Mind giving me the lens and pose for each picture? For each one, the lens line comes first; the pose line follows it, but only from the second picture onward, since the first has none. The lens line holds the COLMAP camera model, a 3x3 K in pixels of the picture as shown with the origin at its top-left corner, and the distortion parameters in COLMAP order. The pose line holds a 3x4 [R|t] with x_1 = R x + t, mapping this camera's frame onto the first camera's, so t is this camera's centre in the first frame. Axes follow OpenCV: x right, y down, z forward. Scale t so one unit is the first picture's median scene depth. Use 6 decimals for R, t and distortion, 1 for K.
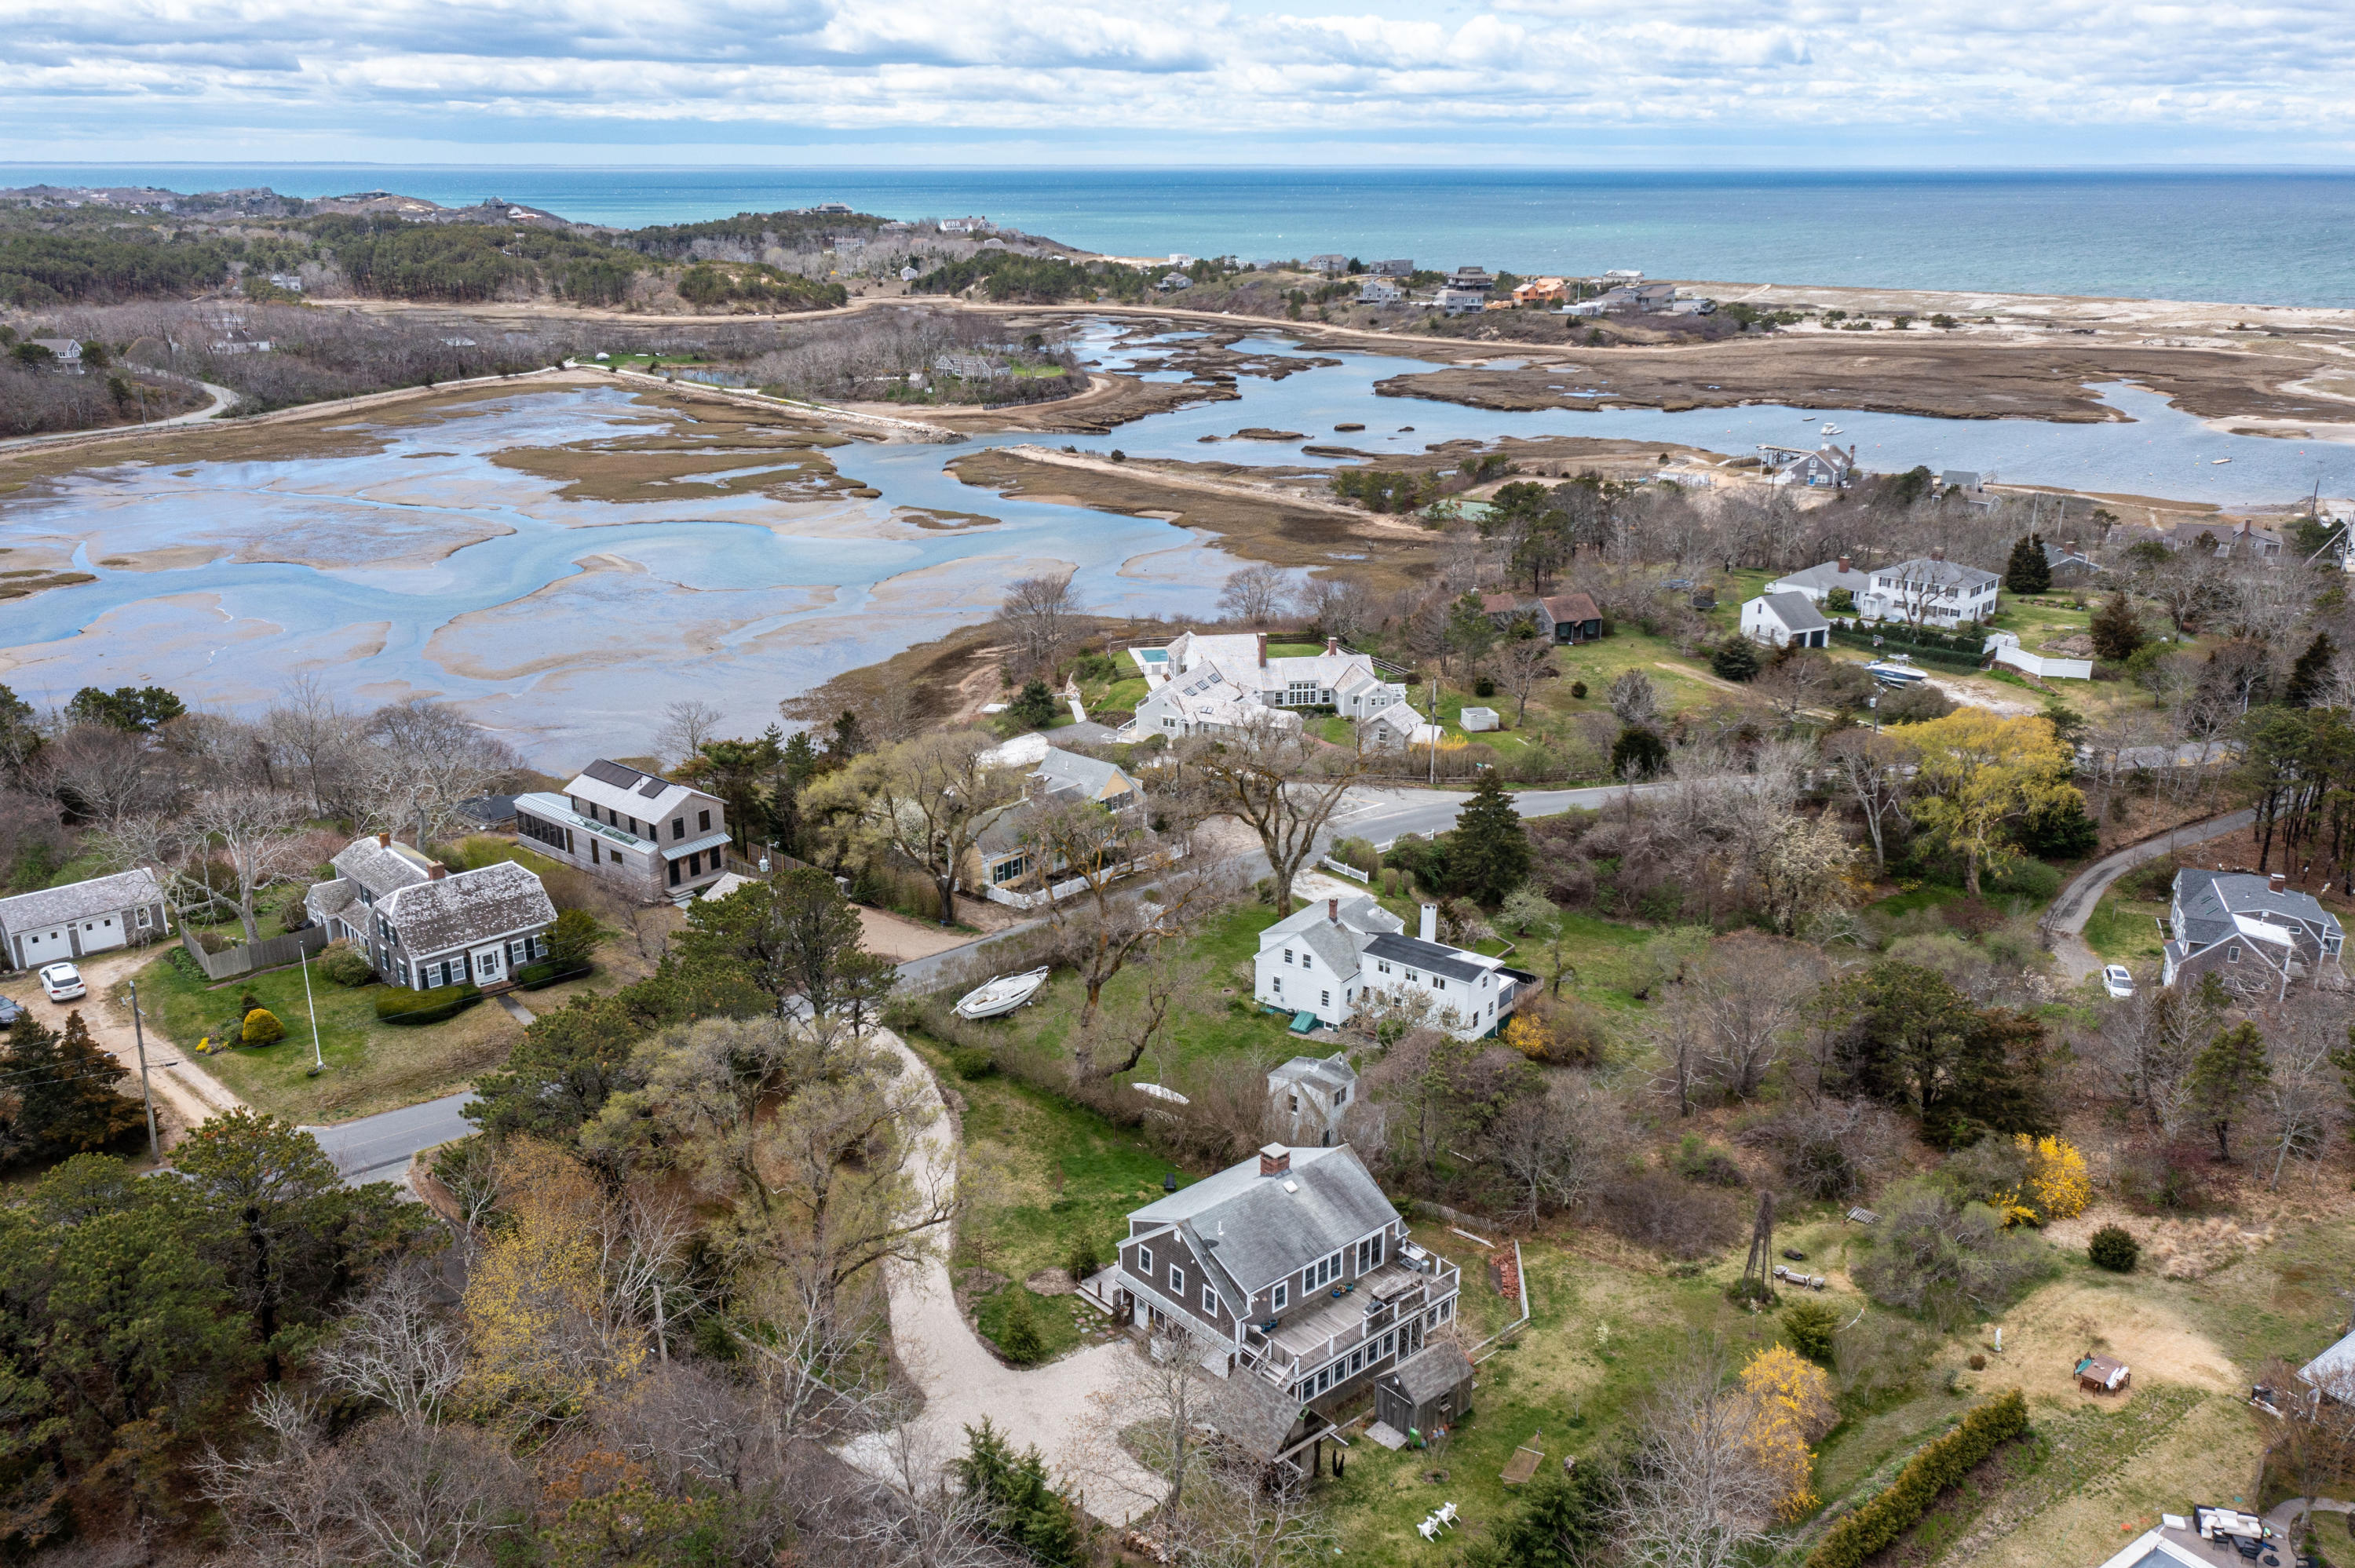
lens RADIAL K [[1855.9, 0, 1192.0], [0, 1855.9, 795.0], [0, 0, 1]] dist [-0.025290, 0.056012]
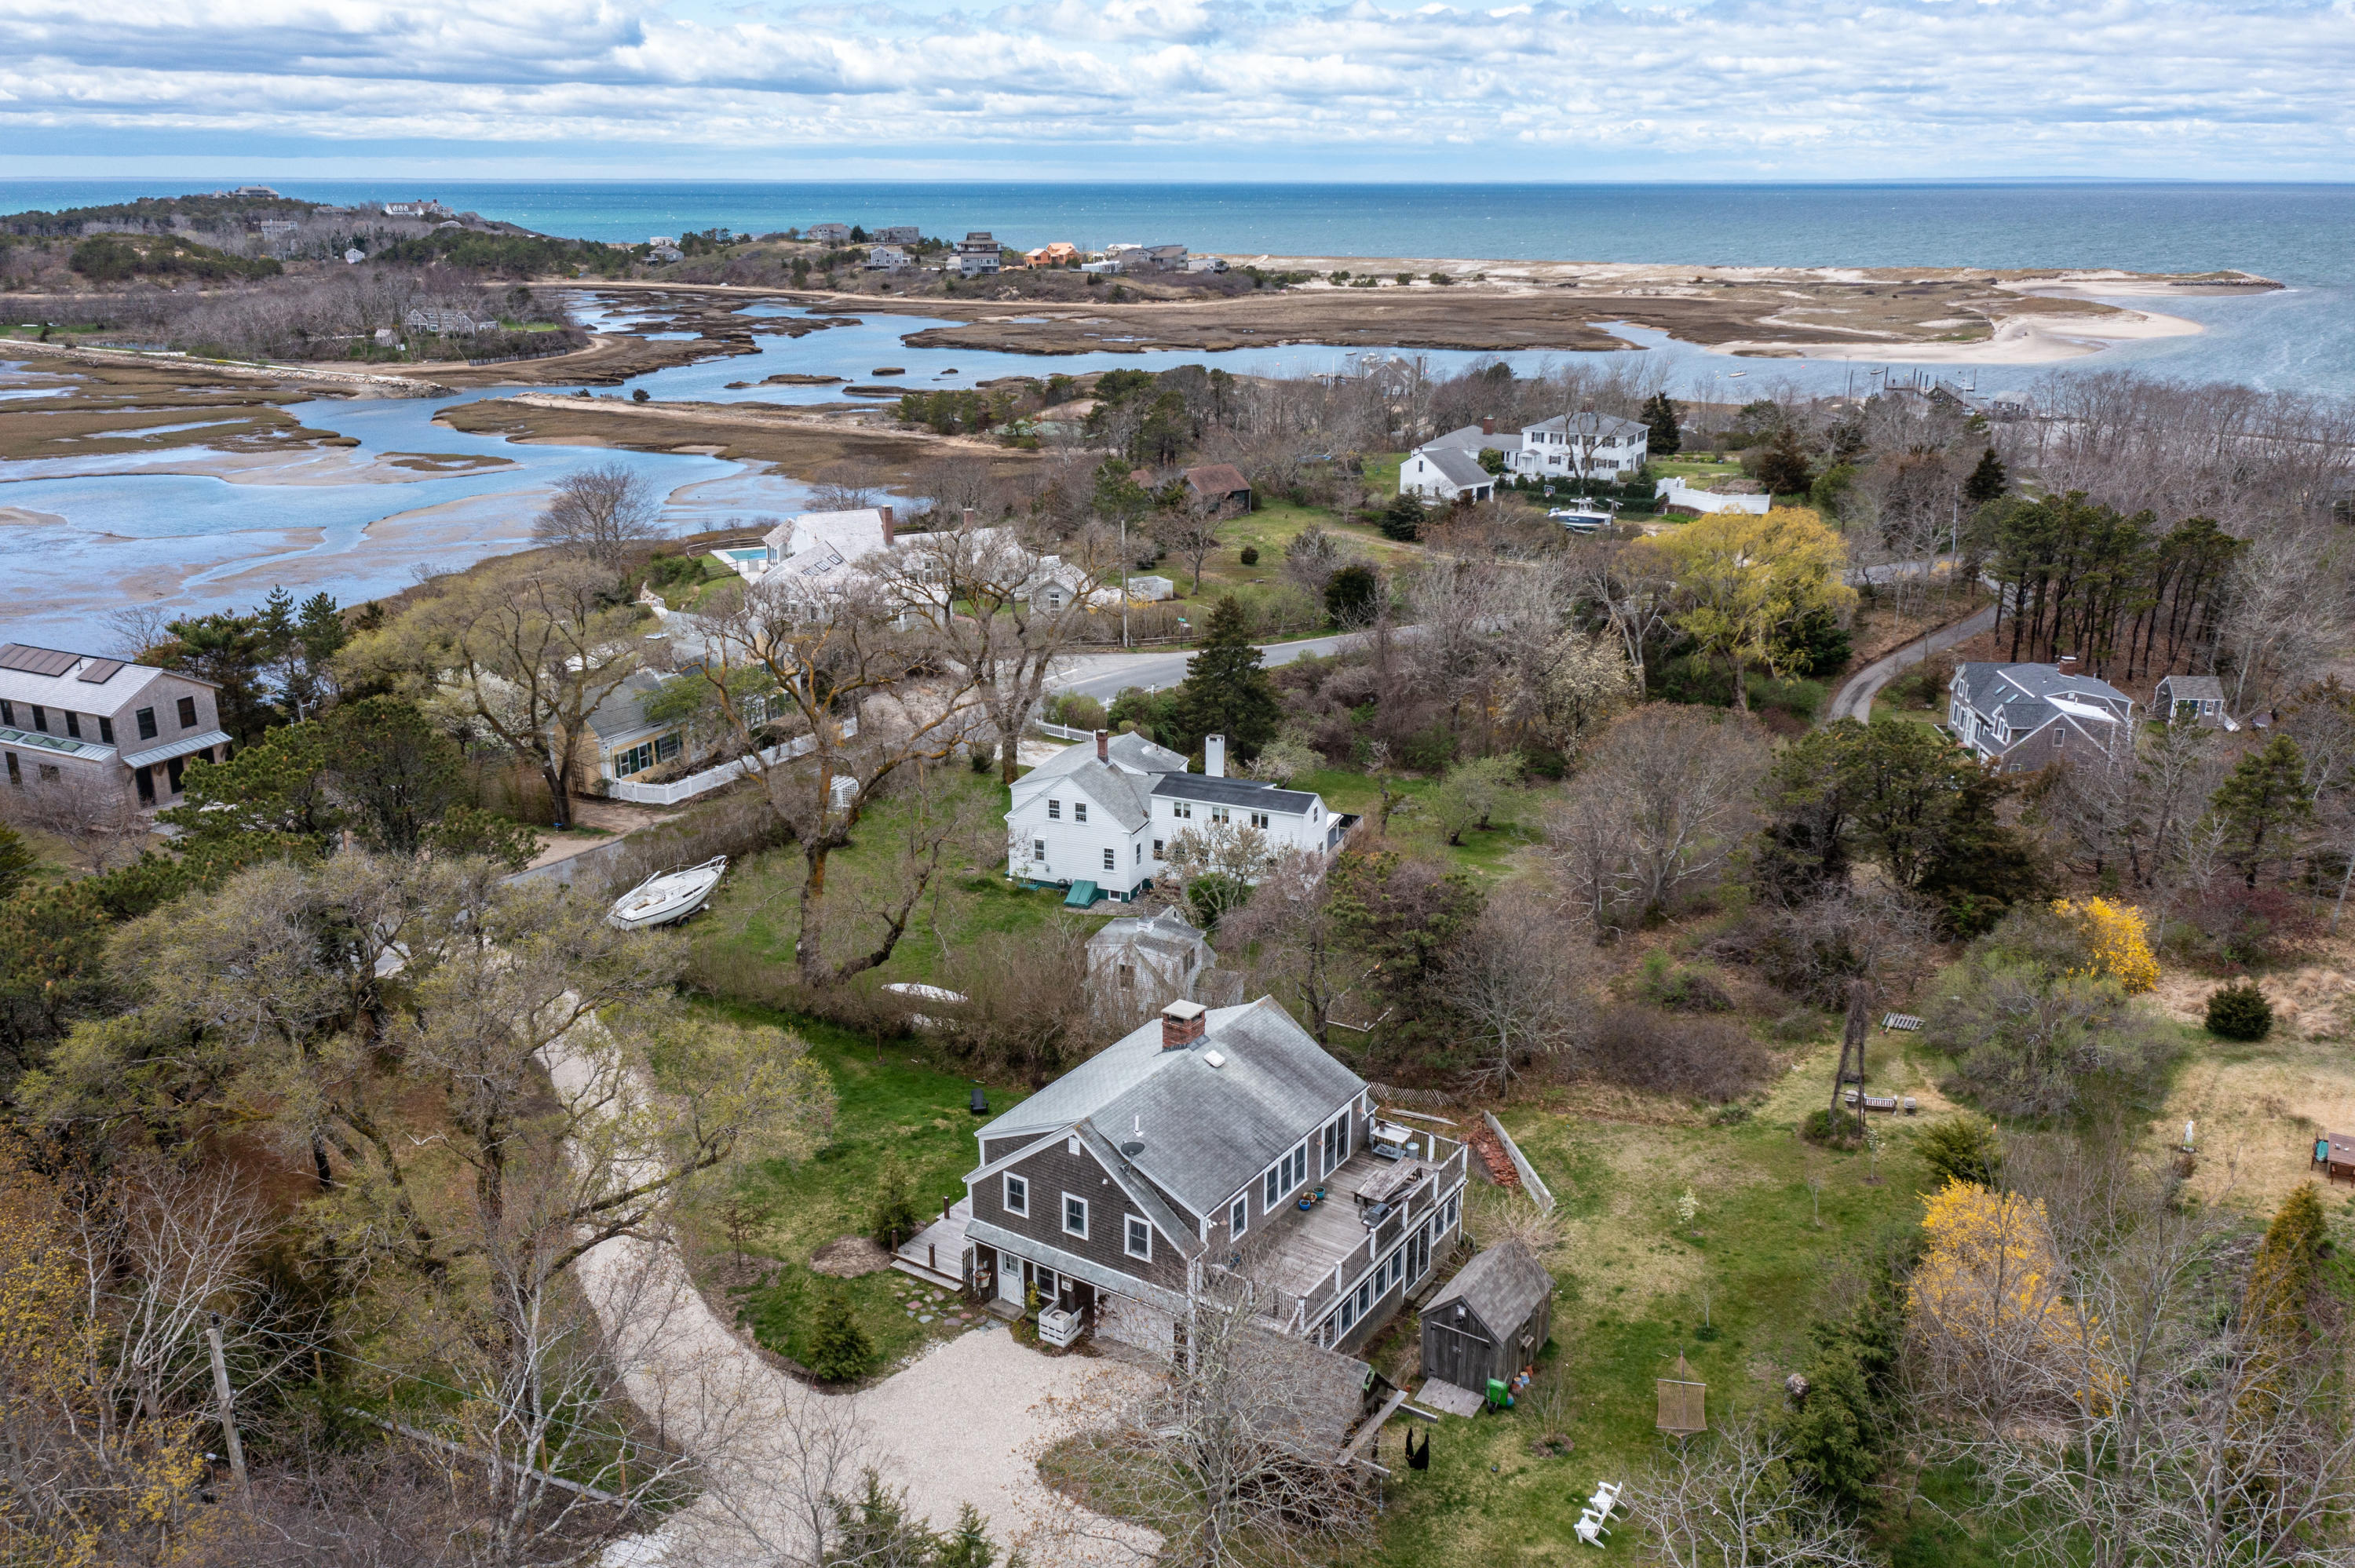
lens RADIAL K [[1855.9, 0, 1186.3], [0, 1855.9, 790.4], [0, 0, 1]] dist [-0.025290, 0.056012]
pose [[0.964666, -0.080771, 0.250791, -0.069364], [0.082332, 0.996596, 0.004278, 0.065260], [-0.250283, 0.016521, 0.968032, 0.206909]]
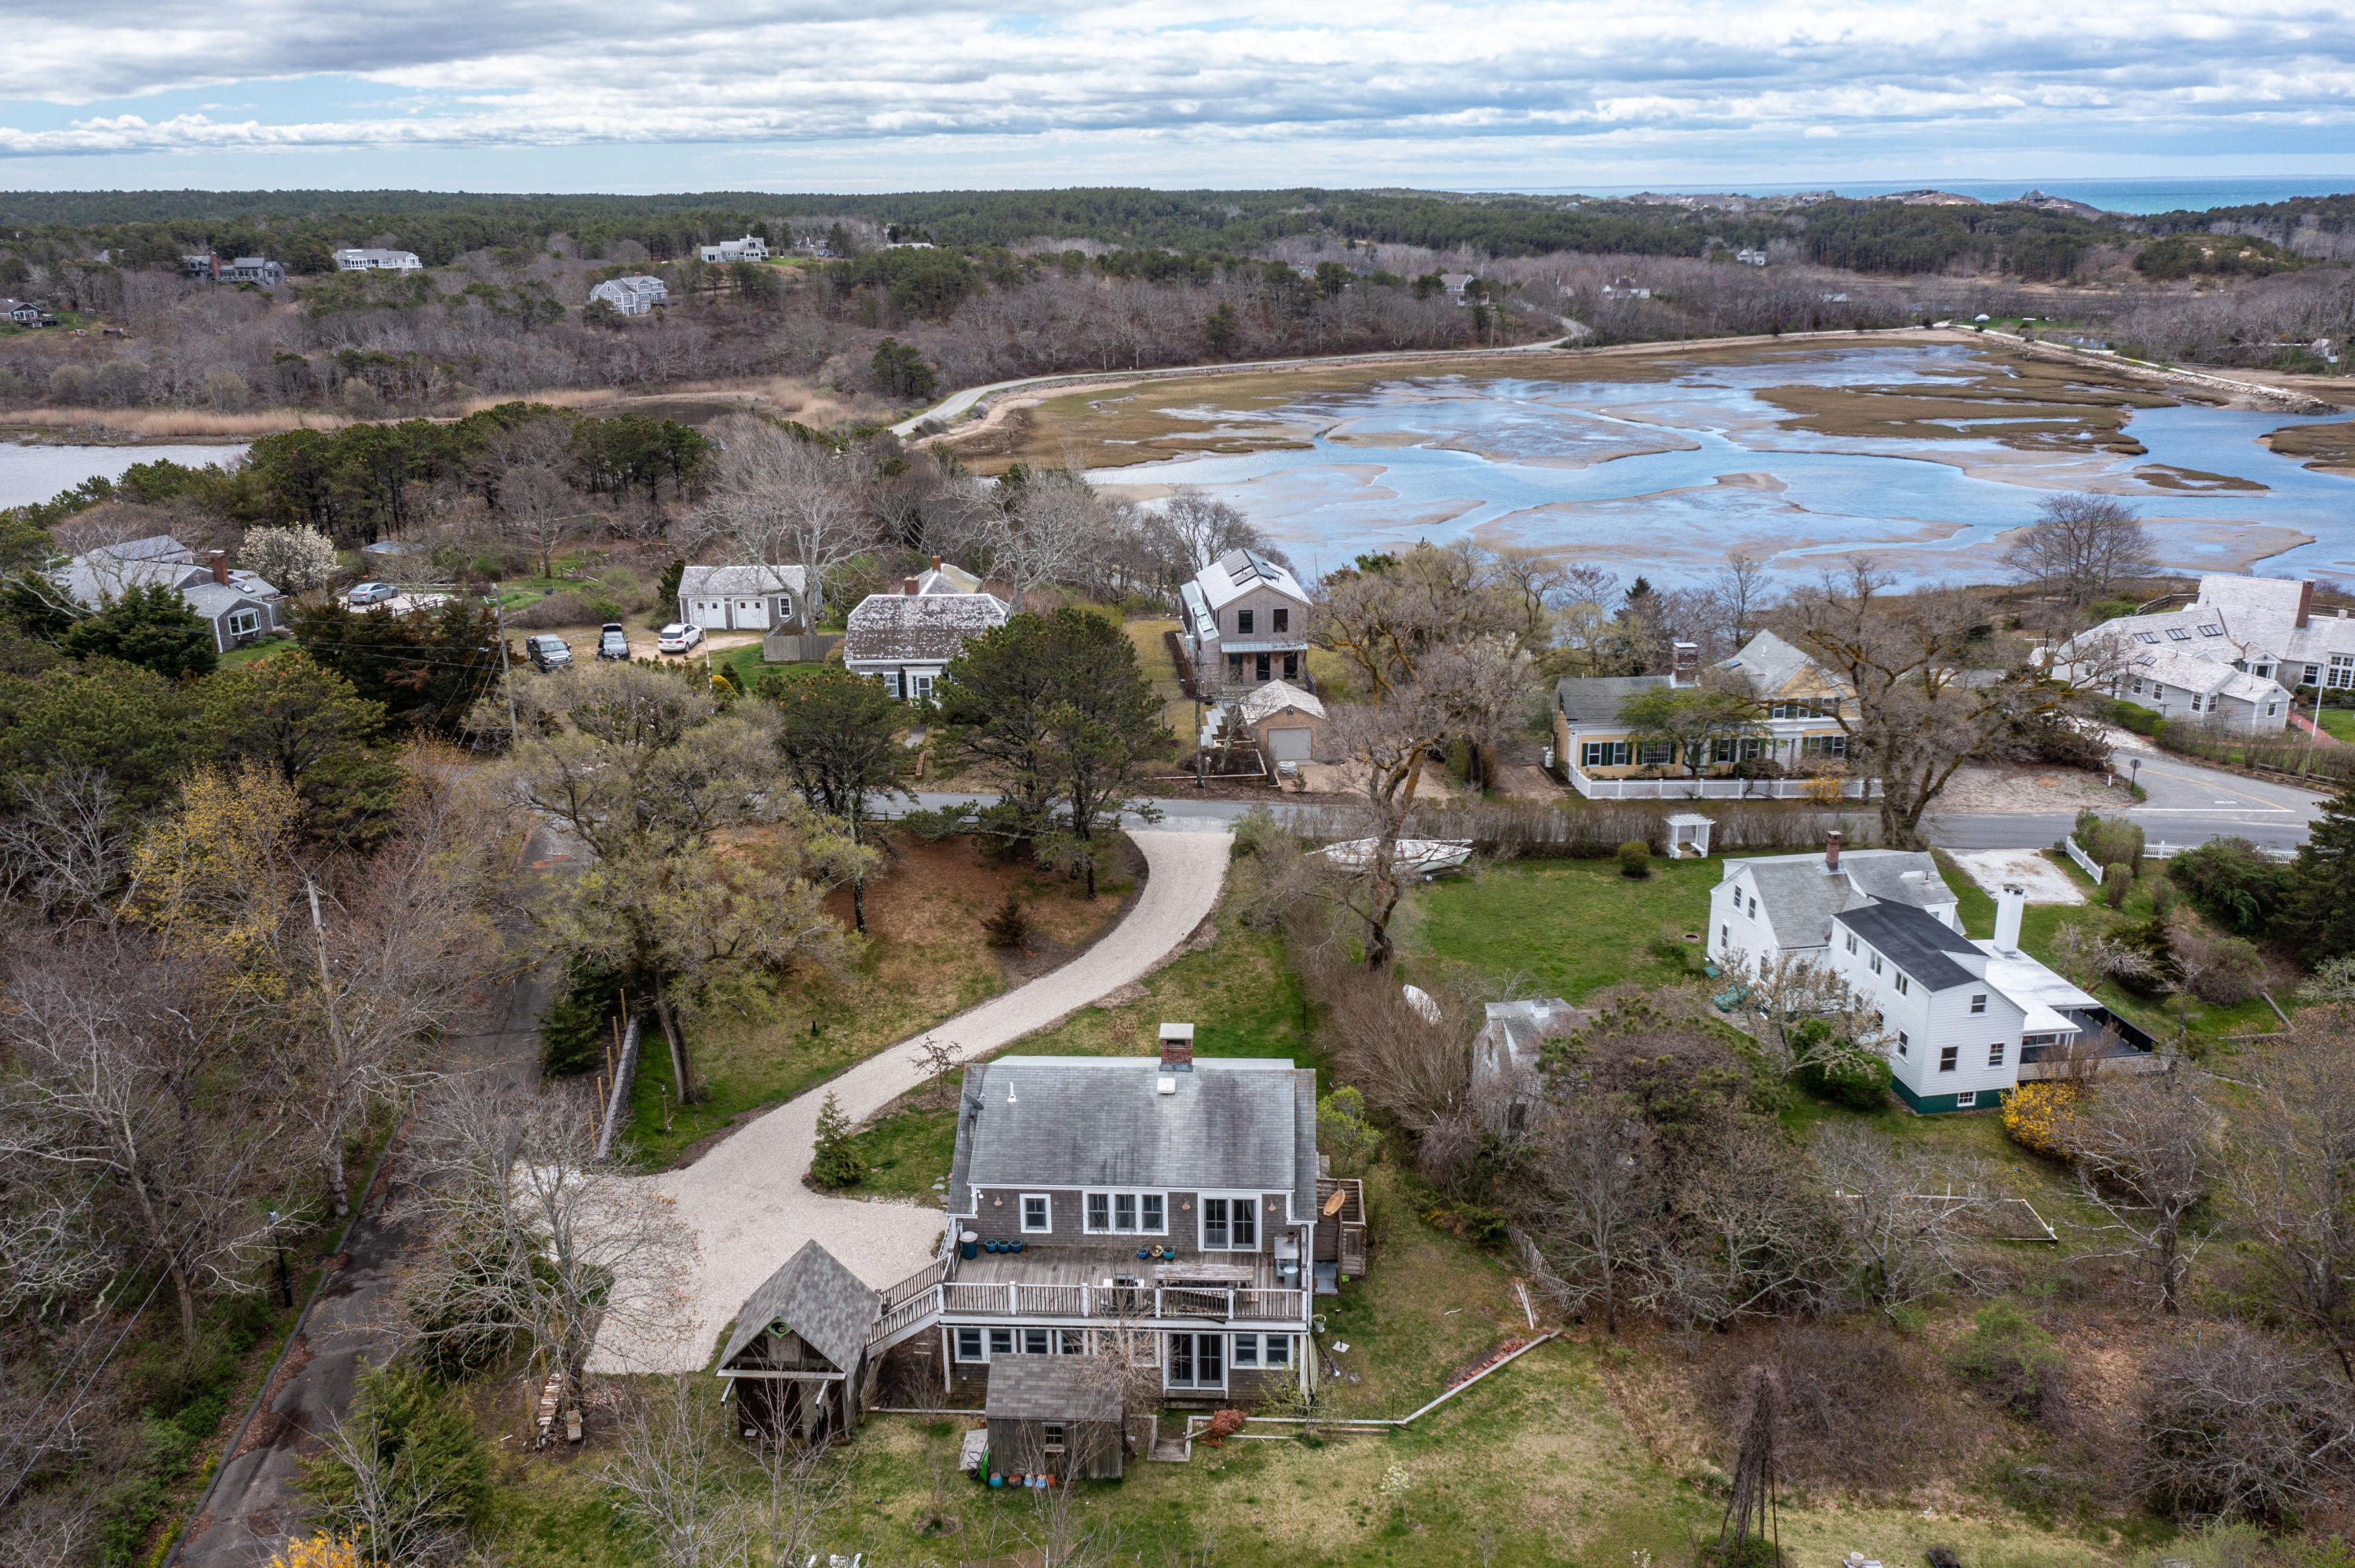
lens RADIAL K [[1855.9, 0, 1183.1], [0, 1855.9, 774.7], [0, 0, 1]] dist [-0.025290, 0.056012]
pose [[0.712683, 0.198686, -0.672760, 0.287316], [-0.208466, 0.975710, 0.067319, 0.032546], [0.669794, 0.092270, 0.736792, 0.294780]]
